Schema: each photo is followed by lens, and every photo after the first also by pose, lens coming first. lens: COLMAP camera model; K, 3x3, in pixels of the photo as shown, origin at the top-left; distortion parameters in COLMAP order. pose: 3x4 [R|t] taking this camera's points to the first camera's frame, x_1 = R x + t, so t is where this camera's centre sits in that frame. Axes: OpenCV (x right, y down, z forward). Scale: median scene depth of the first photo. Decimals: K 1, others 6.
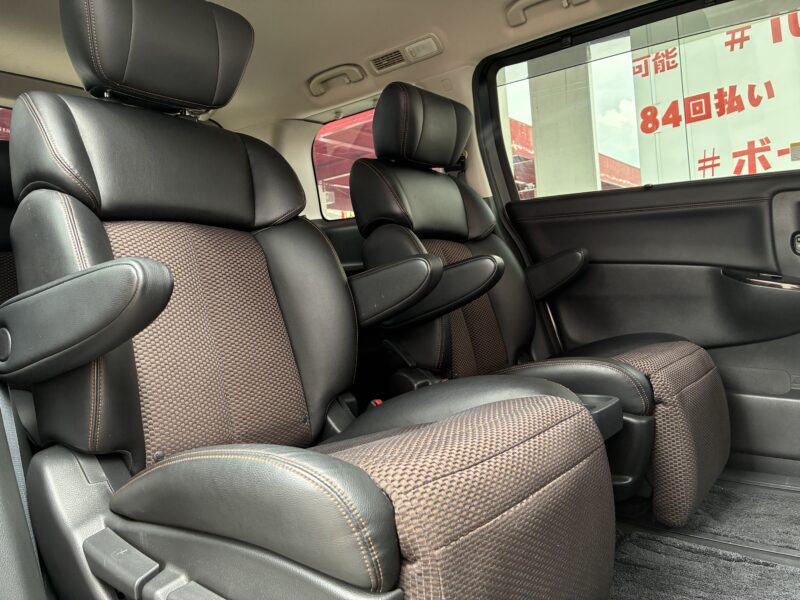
lens RADIAL K [[650.8, 0, 400.0], [0, 650.8, 300.0], [0, 0, 1]] dist [0.028522, -0.084806]
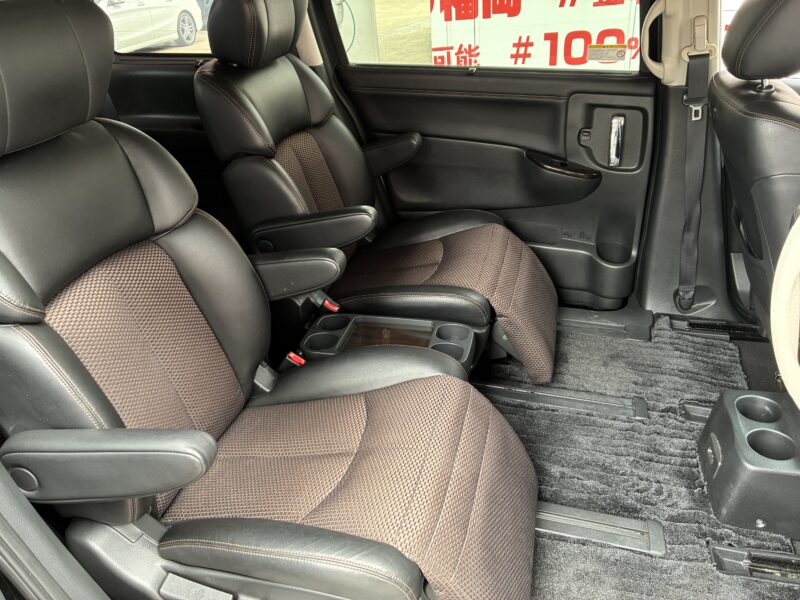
lens RADIAL K [[650.8, 0, 400.0], [0, 650.8, 300.0], [0, 0, 1]] dist [0.028522, -0.084806]
pose [[0.919369, -0.186689, 0.346278, -0.189618], [-0.015187, 0.862726, 0.505443, -0.418045], [-0.393103, -0.469947, 0.790329, 0.008545]]
